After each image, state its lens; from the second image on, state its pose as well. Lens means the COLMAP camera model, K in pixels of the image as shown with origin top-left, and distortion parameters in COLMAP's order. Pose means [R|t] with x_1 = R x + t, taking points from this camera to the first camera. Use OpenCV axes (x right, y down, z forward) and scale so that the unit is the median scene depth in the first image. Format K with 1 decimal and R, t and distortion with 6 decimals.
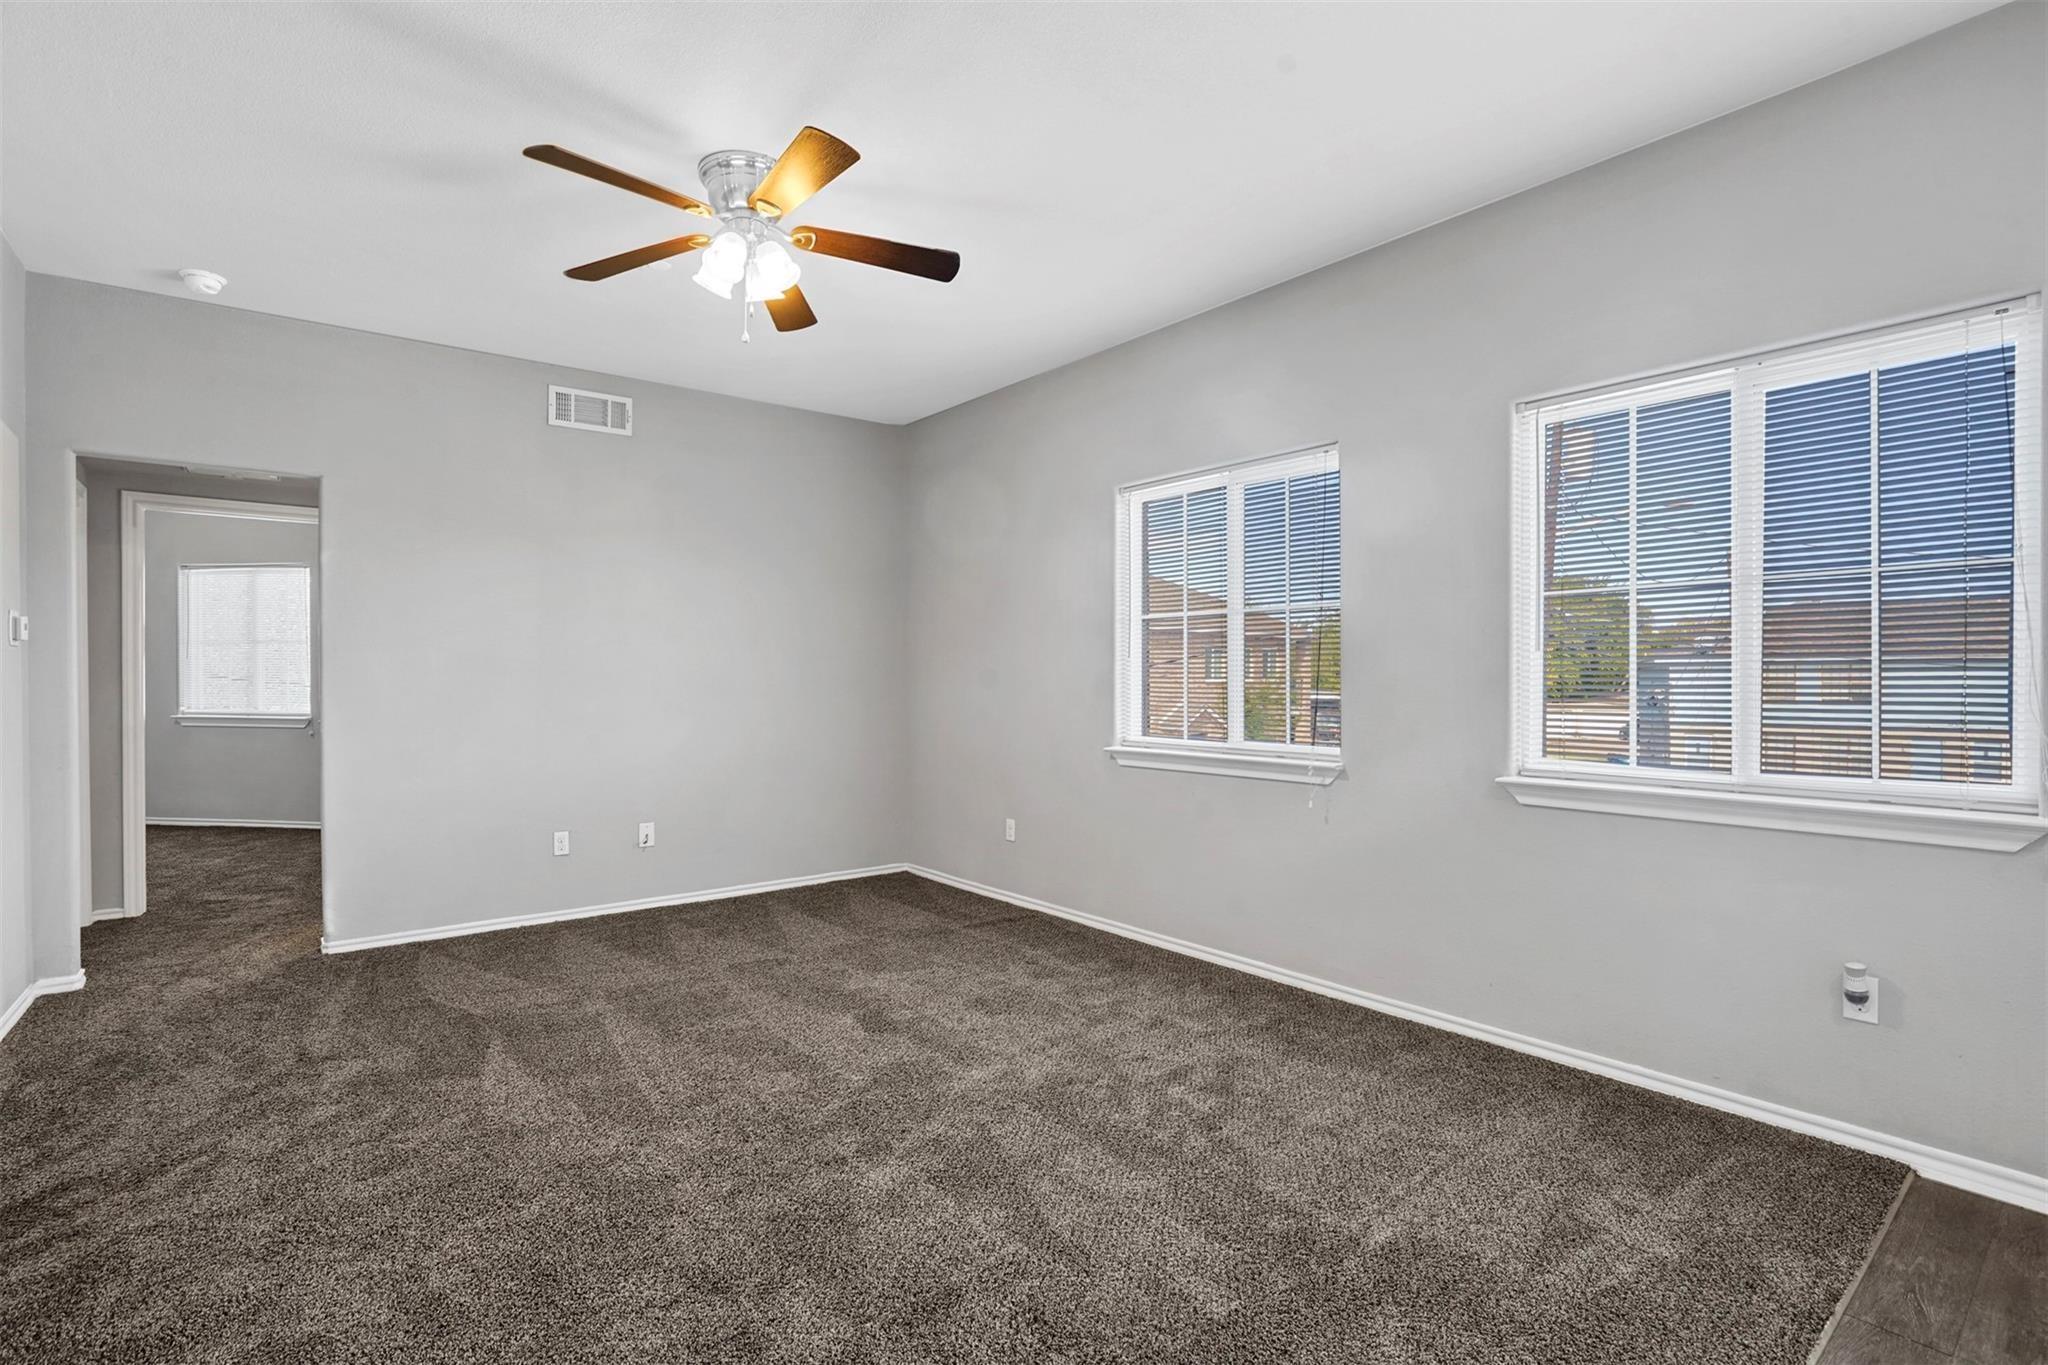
lens RADIAL K [[950.4, 0, 1021.0], [0, 950.4, 682.7], [0, 0, 1]] dist [-0.002328, -0.000343]
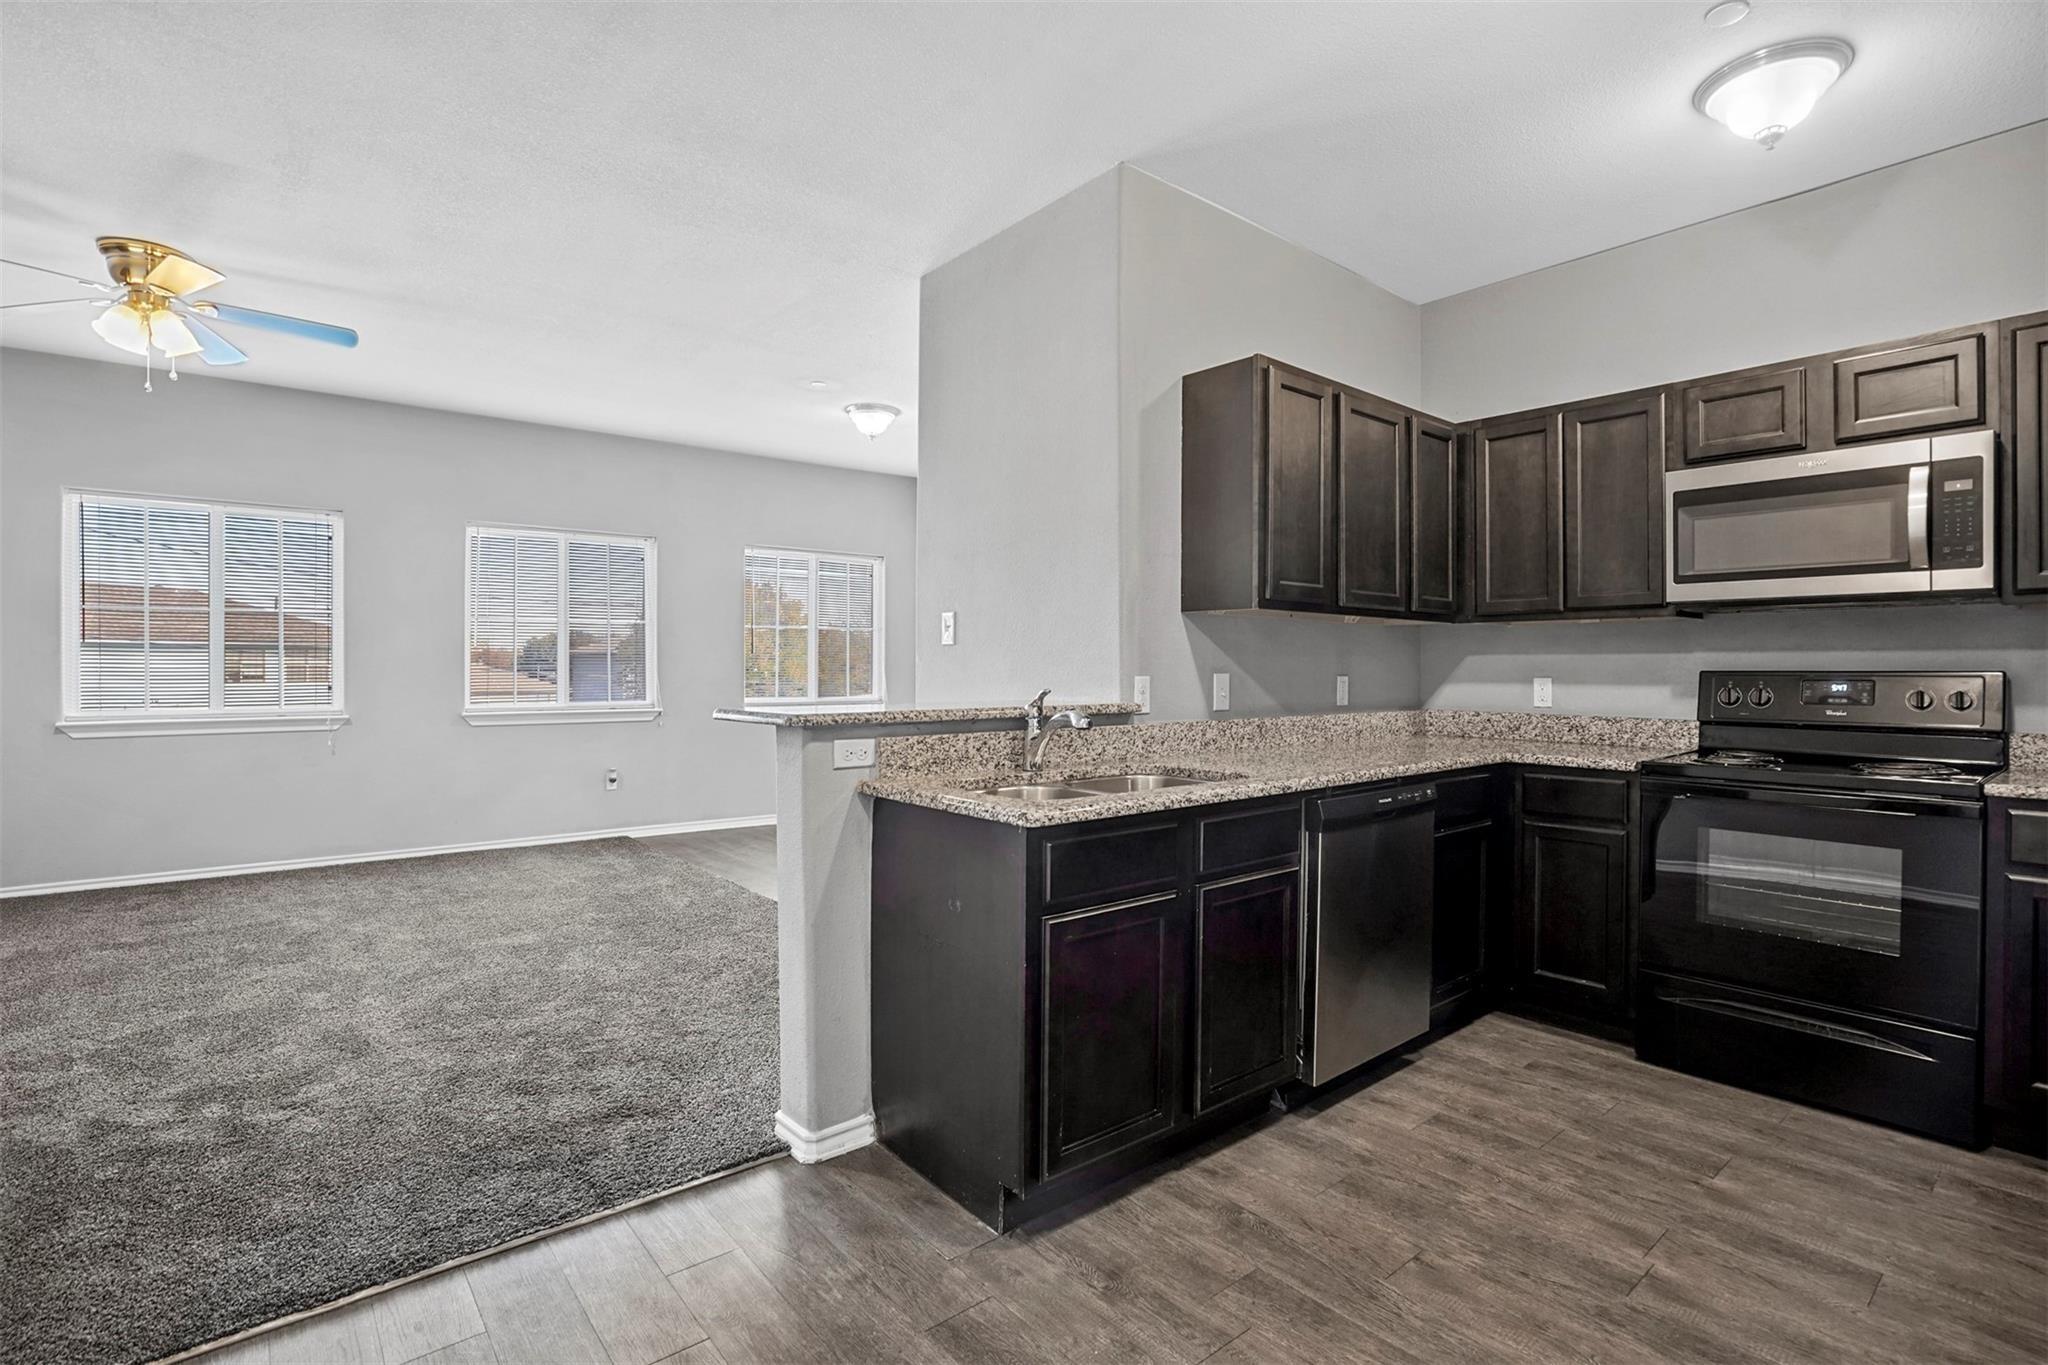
lens RADIAL K [[950.4, 0, 1023.2], [0, 950.4, 678.4], [0, 0, 1]] dist [-0.002328, -0.000343]
pose [[0.035854, -0.000693, 0.999357, -1.532095], [0.003548, 0.999994, 0.000566, 0.032905], [-0.999351, 0.003526, 0.035856, -0.240543]]
